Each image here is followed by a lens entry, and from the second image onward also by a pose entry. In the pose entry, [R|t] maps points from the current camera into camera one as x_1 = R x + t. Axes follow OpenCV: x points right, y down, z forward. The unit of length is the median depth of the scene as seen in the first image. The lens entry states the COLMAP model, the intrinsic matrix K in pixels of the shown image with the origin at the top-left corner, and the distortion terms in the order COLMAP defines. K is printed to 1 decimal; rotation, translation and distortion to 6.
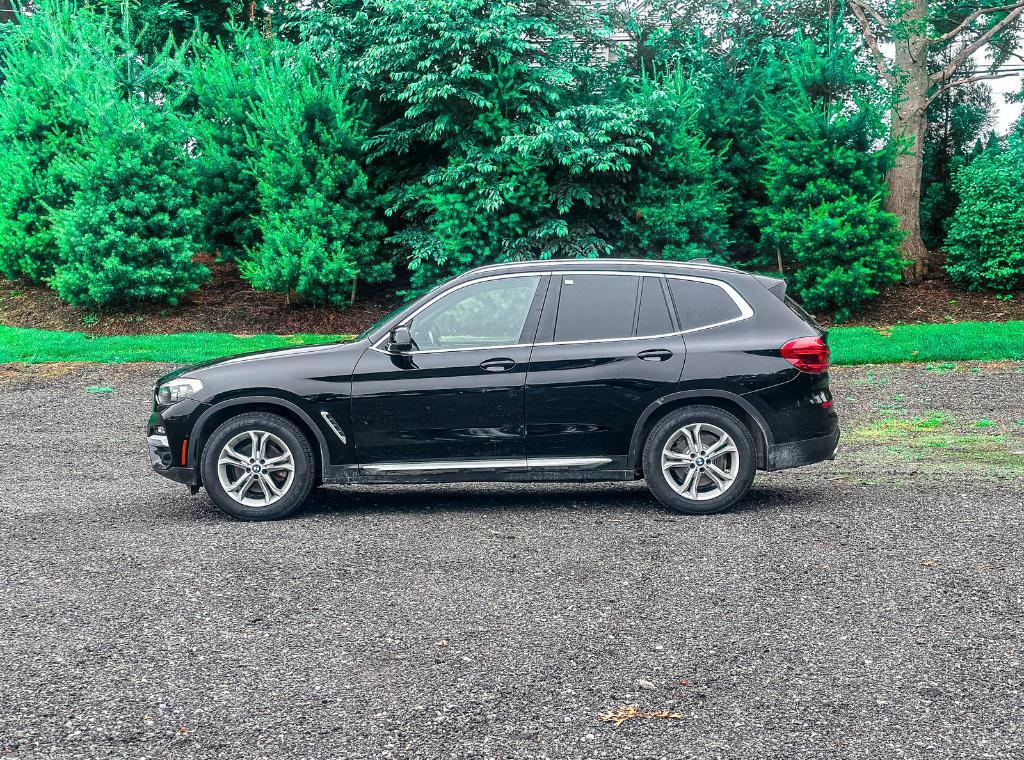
lens RADIAL K [[1565.7, 0, 513.6], [0, 1565.7, 436.9], [0, 0, 1]] dist [0.179460, -0.235877]
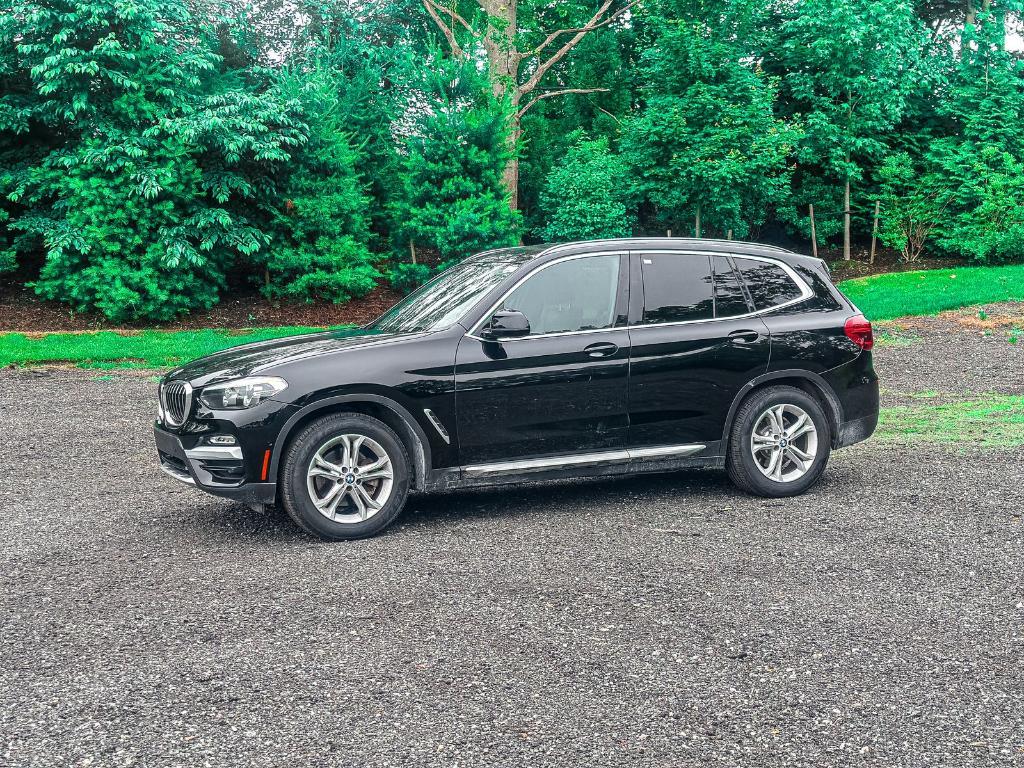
lens RADIAL K [[1442.8, 0, 512.0], [0, 1442.8, 384.0], [0, 0, 1]] dist [0.216824, -0.413596]
pose [[0.901888, -0.036050, 0.430463, -0.197453], [0.048056, 0.998699, -0.017046, -0.006417], [-0.429289, 0.036060, 0.902447, 0.116668]]
